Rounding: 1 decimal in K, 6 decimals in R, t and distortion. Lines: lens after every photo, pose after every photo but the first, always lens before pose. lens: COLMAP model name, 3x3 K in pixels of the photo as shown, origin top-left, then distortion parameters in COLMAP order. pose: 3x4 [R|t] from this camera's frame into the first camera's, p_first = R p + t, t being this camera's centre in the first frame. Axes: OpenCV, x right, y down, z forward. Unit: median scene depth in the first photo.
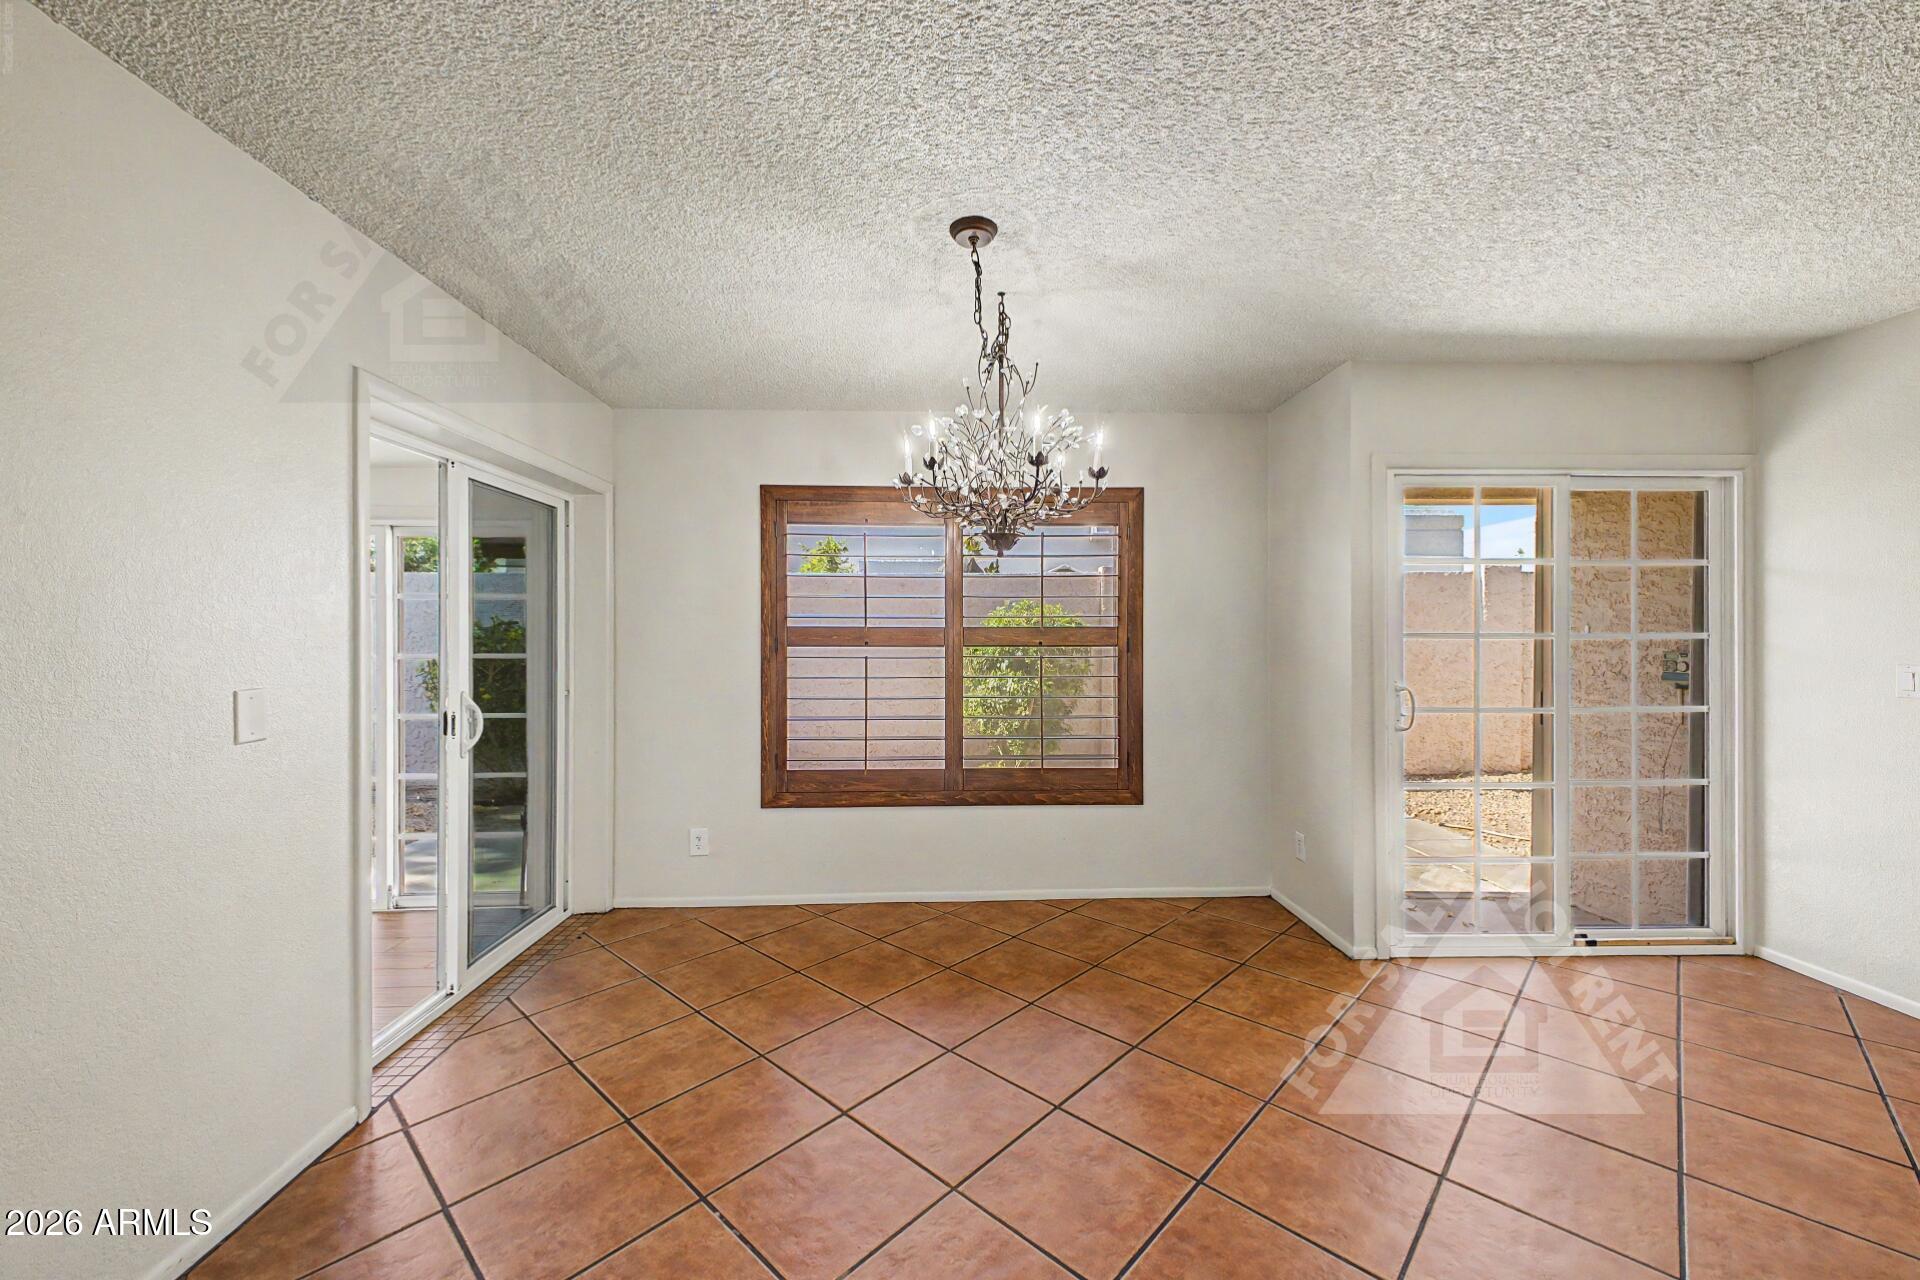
lens RADIAL K [[760.9, 0, 980.7], [0, 760.9, 630.8], [0, 0, 1]] dist [0.023801, -0.010467]
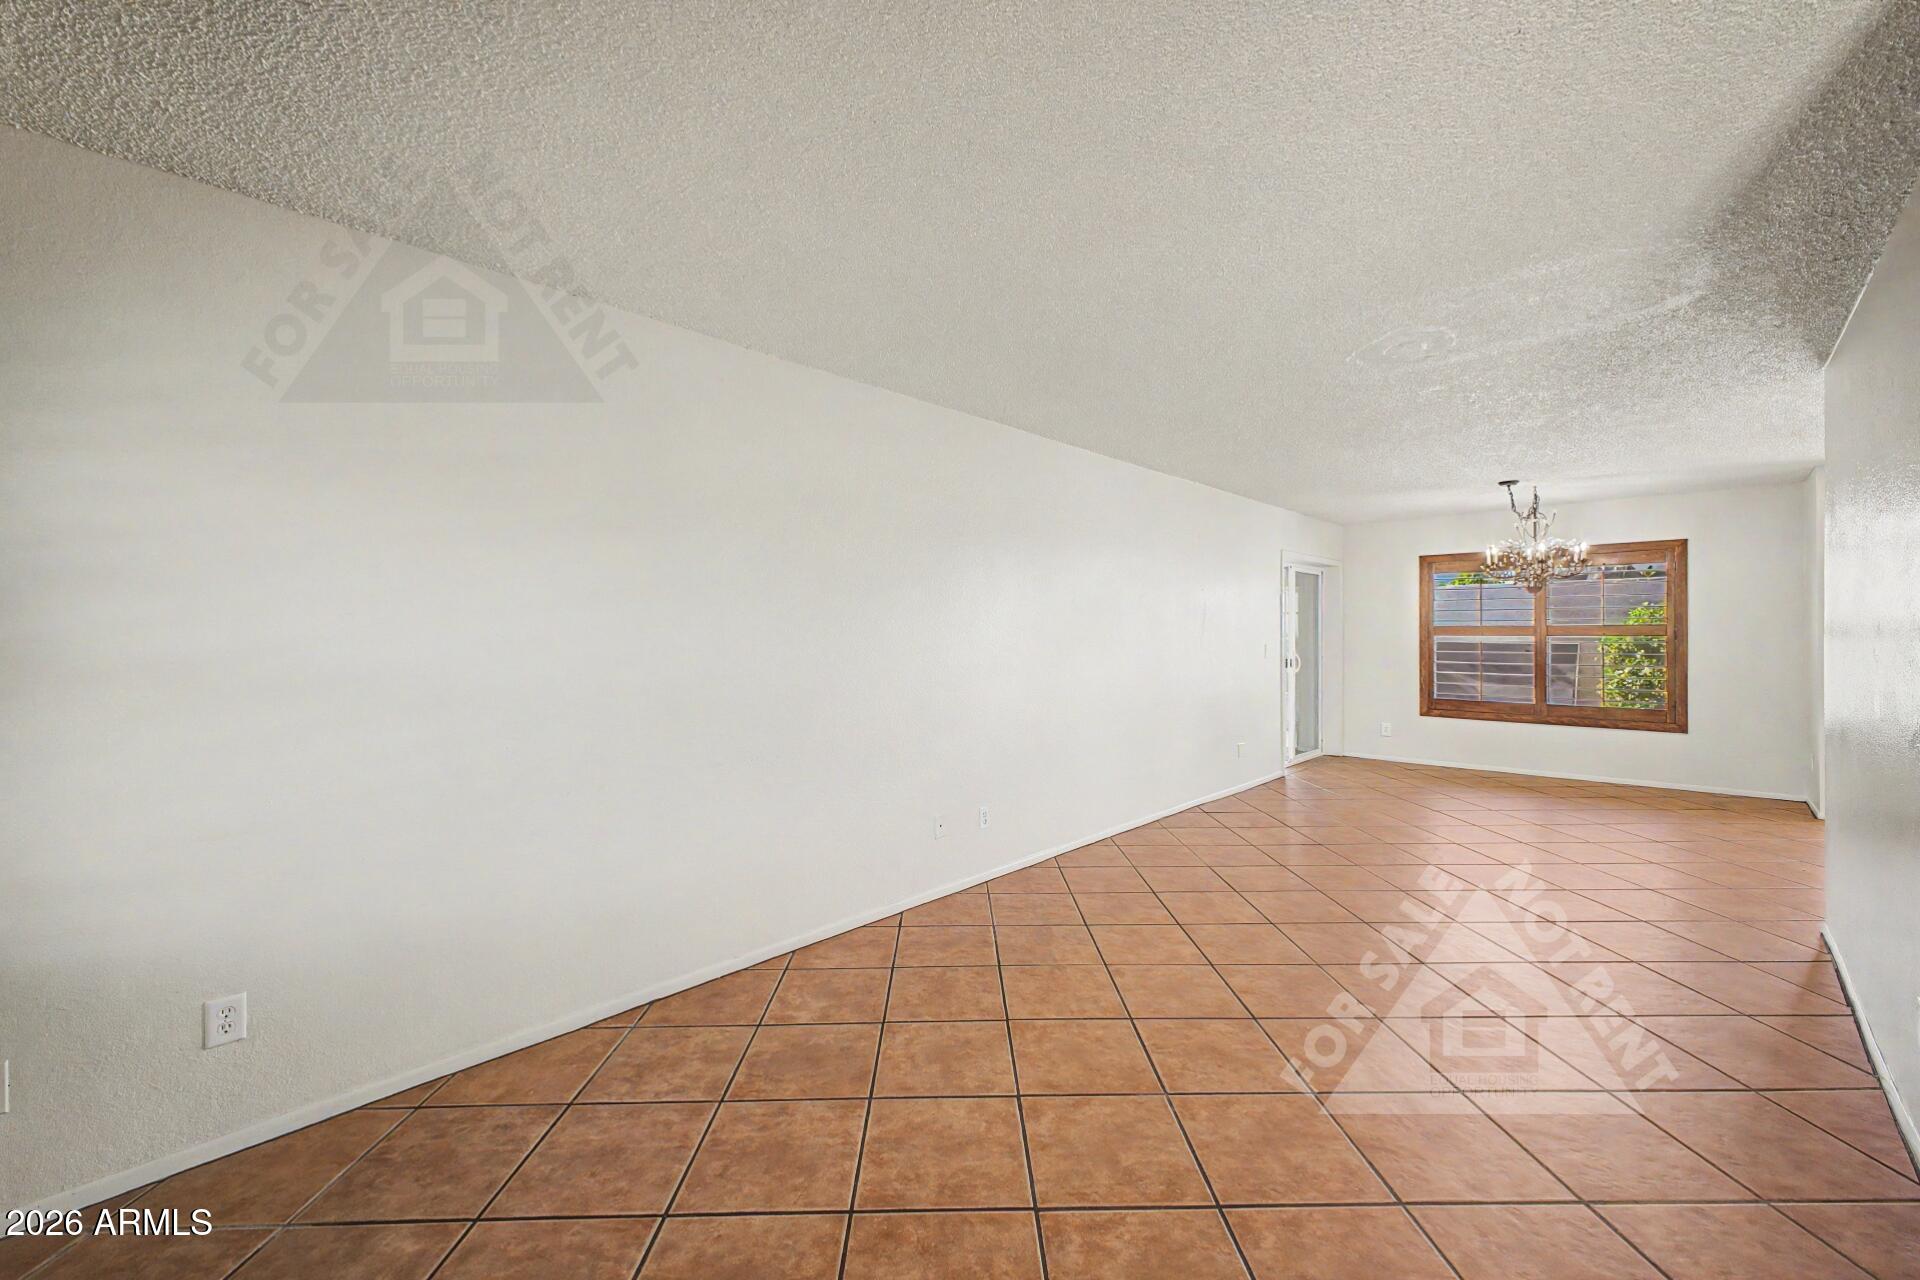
lens RADIAL K [[751.0, 0, 961.8], [0, 751.0, 634.2], [0, 0, 1]] dist [0.011833, -0.000238]
pose [[0.682787, 0.000282, -0.730618, 0.347770], [0.004456, 0.999980, 0.004551, 0.002023], [0.730604, -0.006363, 0.682772, -1.265468]]
